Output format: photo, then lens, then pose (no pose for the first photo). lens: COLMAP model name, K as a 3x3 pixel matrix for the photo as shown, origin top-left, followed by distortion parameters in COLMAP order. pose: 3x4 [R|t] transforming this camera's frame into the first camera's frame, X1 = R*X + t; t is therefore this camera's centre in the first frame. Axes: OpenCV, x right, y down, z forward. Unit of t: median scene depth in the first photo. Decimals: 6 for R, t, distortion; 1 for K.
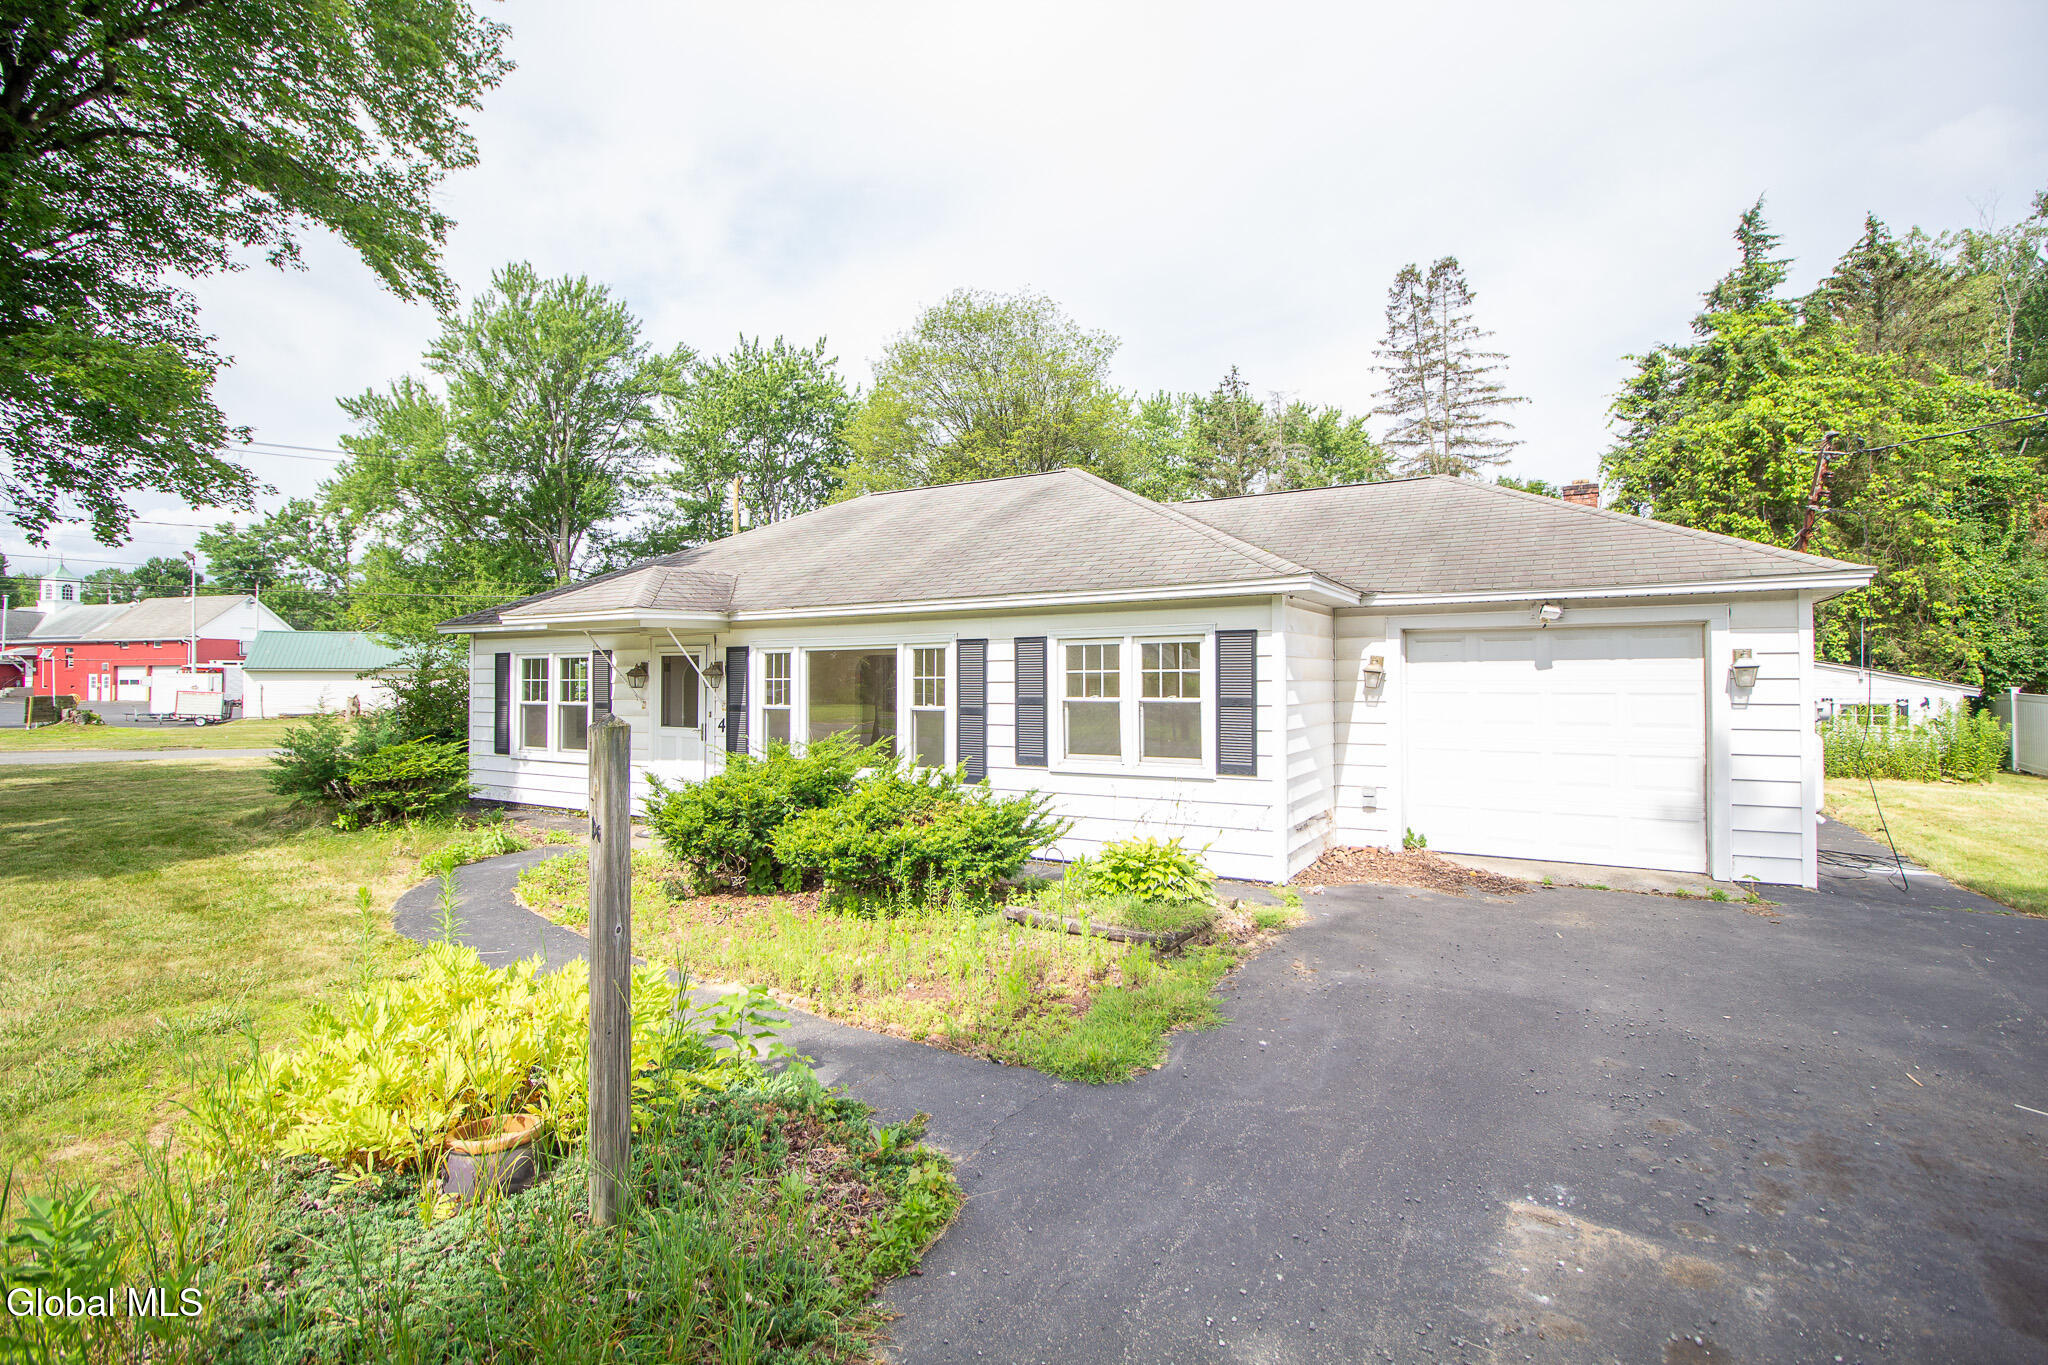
lens RADIAL K [[961.8, 0, 1043.3], [0, 961.8, 676.7], [0, 0, 1]] dist [0.013513, -0.021979]
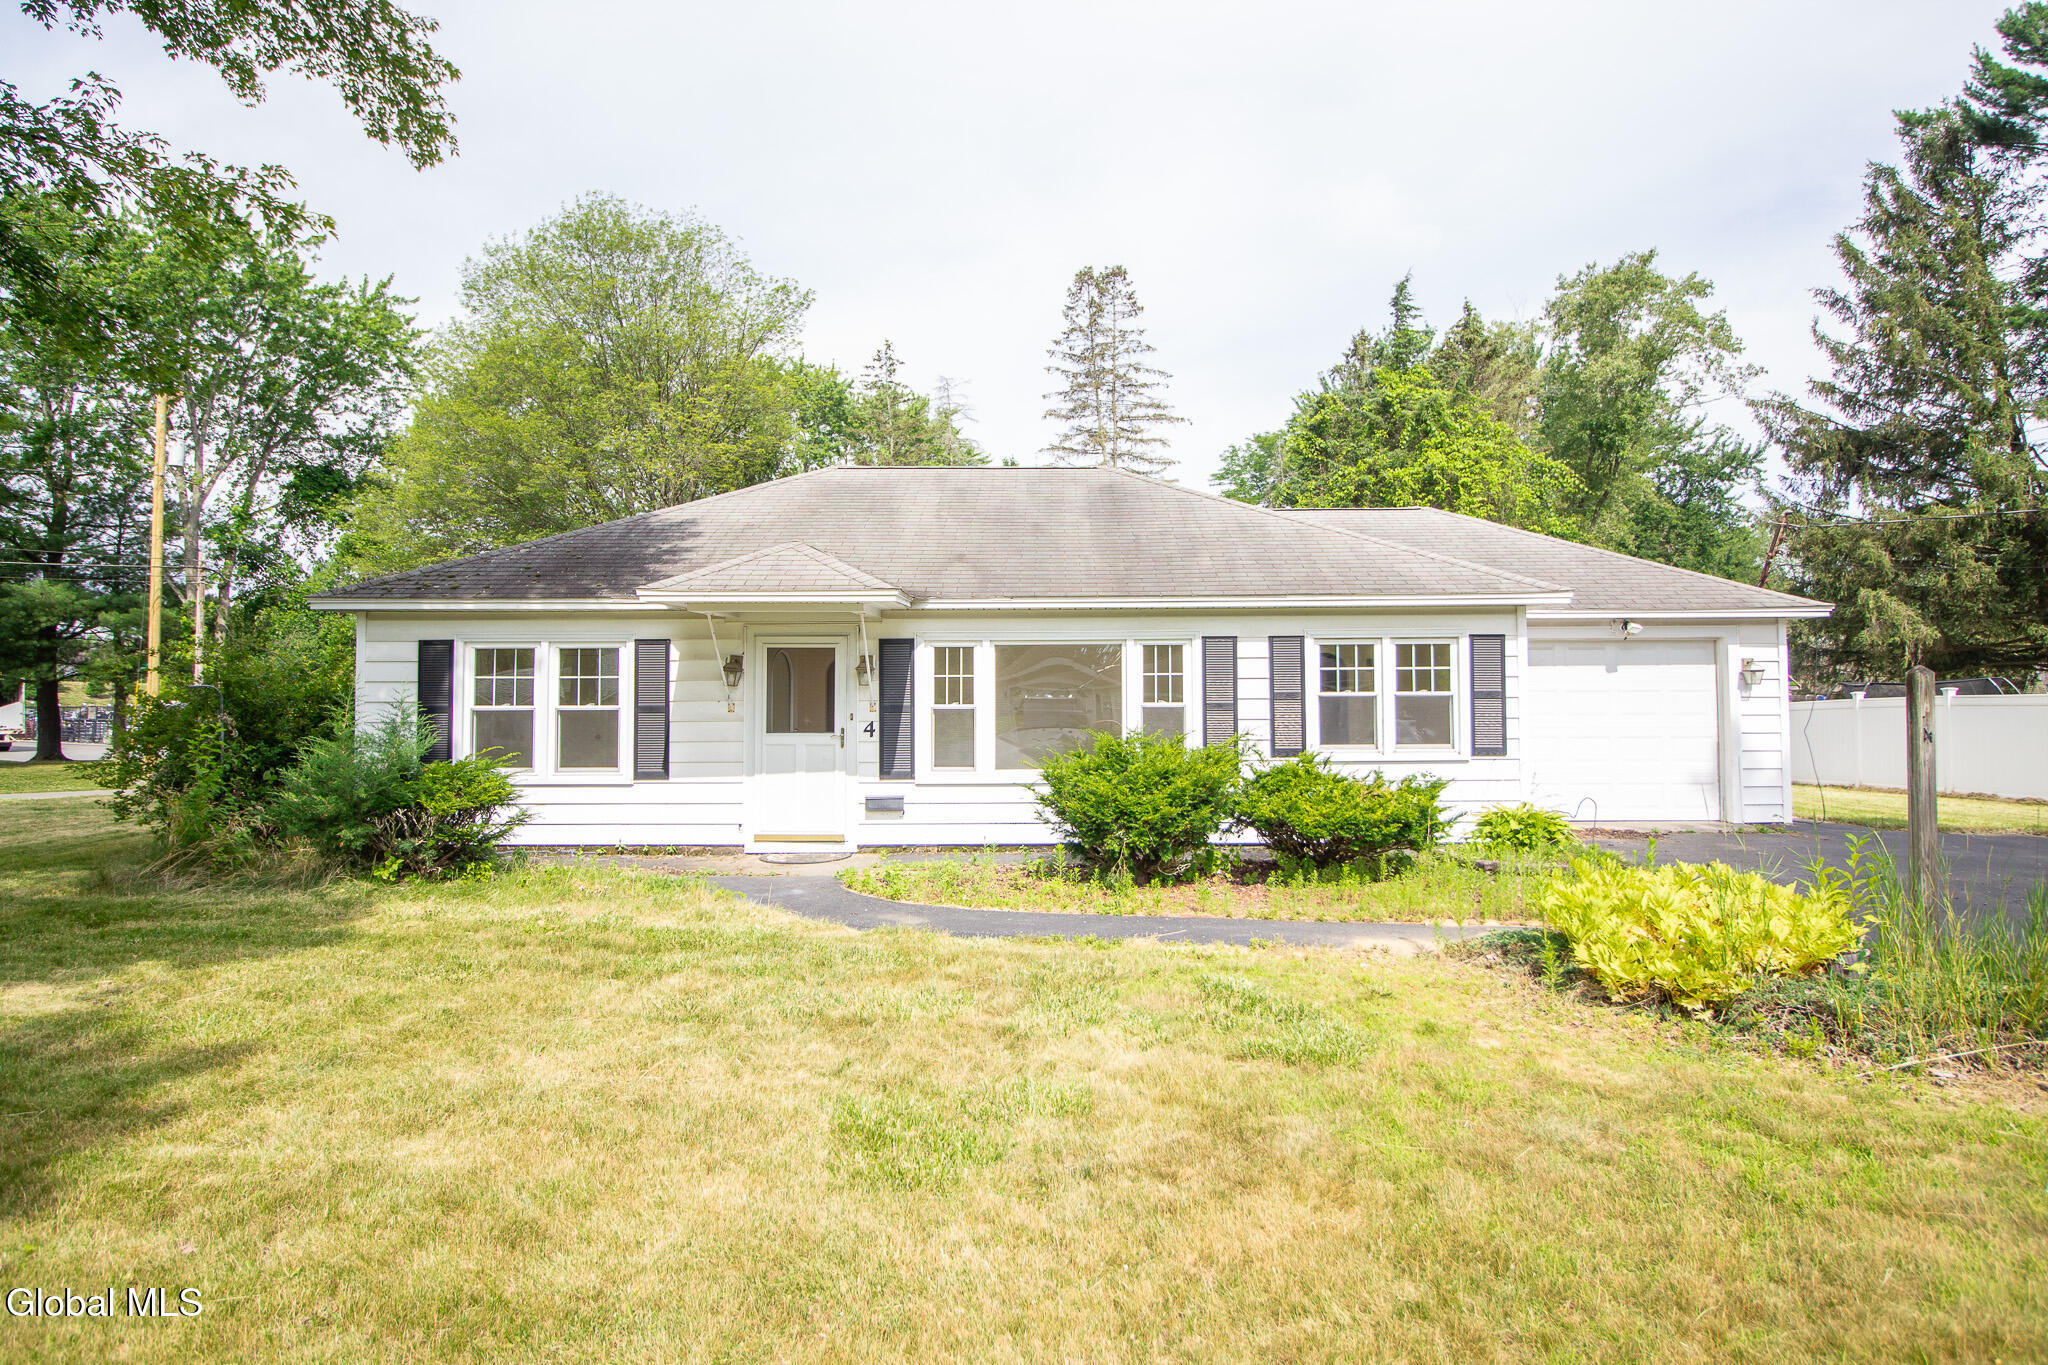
lens RADIAL K [[1197.3, 0, 1024.0], [0, 1197.3, 682.5], [0, 0, 1]] dist [0.002682, 0.000421]
pose [[0.871409, 0.010494, 0.490445, -0.754642], [-0.001198, 0.999814, -0.019265, 0.029844], [-0.490556, 0.016200, 0.871259, -0.007985]]
